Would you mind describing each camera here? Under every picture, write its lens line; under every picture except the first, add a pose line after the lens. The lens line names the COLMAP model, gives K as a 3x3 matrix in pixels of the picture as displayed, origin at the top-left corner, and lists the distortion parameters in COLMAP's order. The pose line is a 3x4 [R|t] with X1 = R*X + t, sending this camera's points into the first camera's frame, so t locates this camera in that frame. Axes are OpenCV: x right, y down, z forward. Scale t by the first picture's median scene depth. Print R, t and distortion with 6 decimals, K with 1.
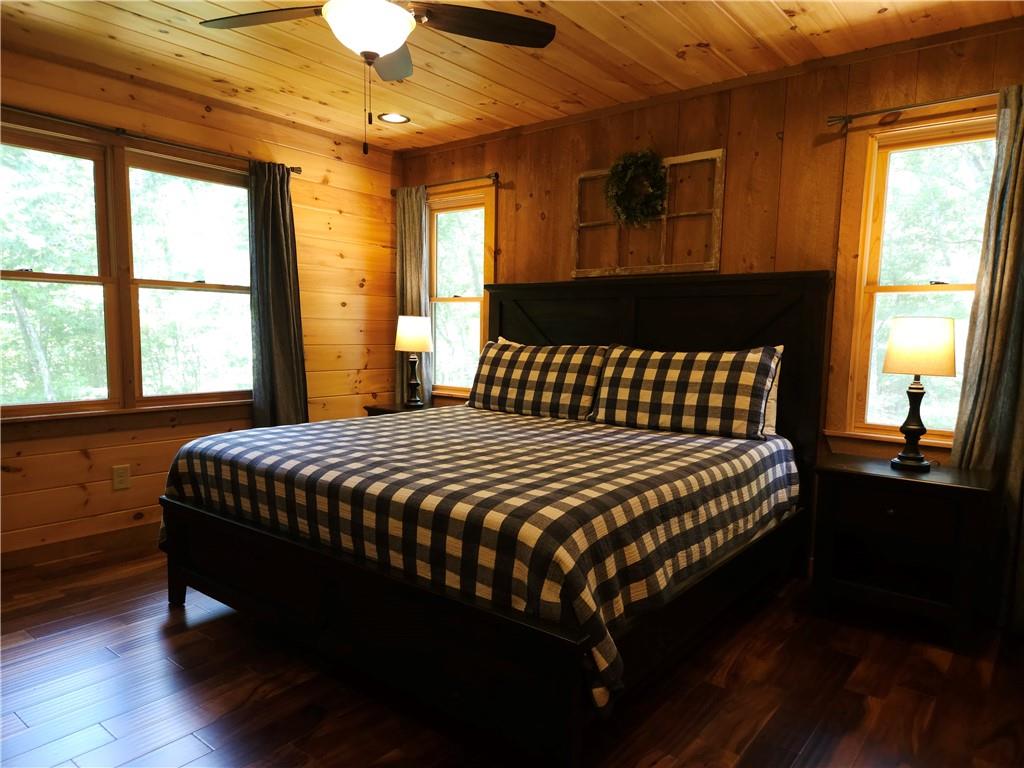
lens RADIAL K [[685.5, 0, 483.4], [0, 685.5, 372.0], [0, 0, 1]] dist [0.056731, -0.035396]
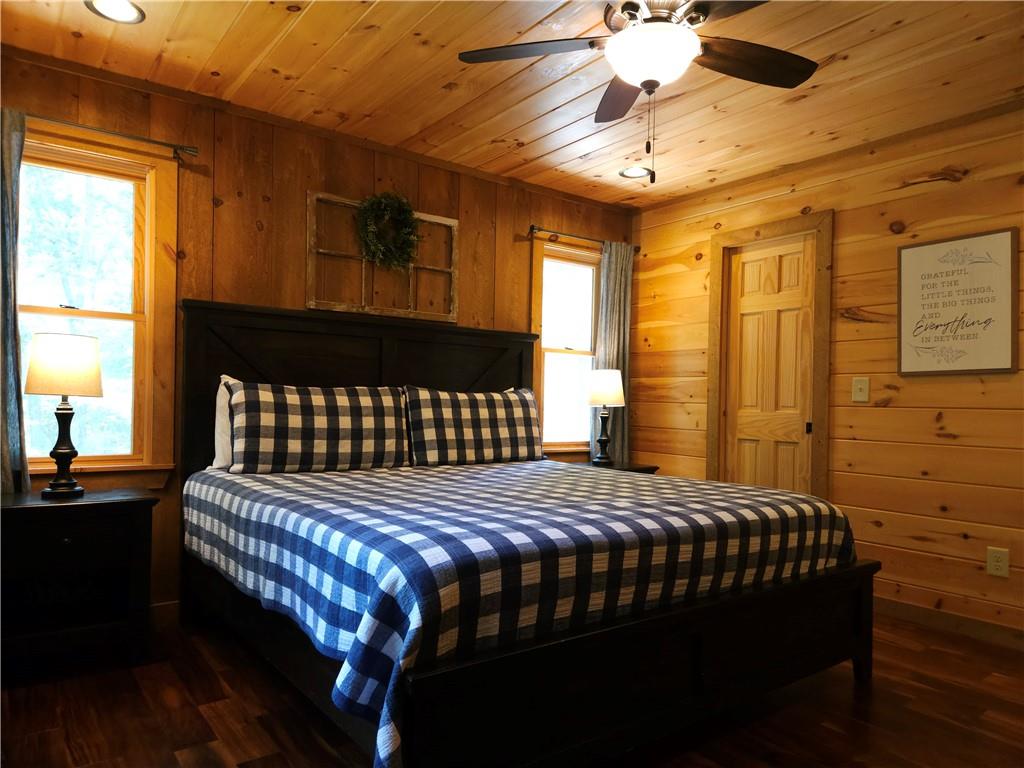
lens RADIAL K [[685.5, 0, 510.0], [0, 685.5, 382.2], [0, 0, 1]] dist [0.056731, -0.035396]
pose [[0.253808, -0.001974, 0.967253, -0.729441], [0.018408, 0.999827, -0.002790, -0.040500], [-0.967080, 0.018513, 0.253800, 0.595955]]
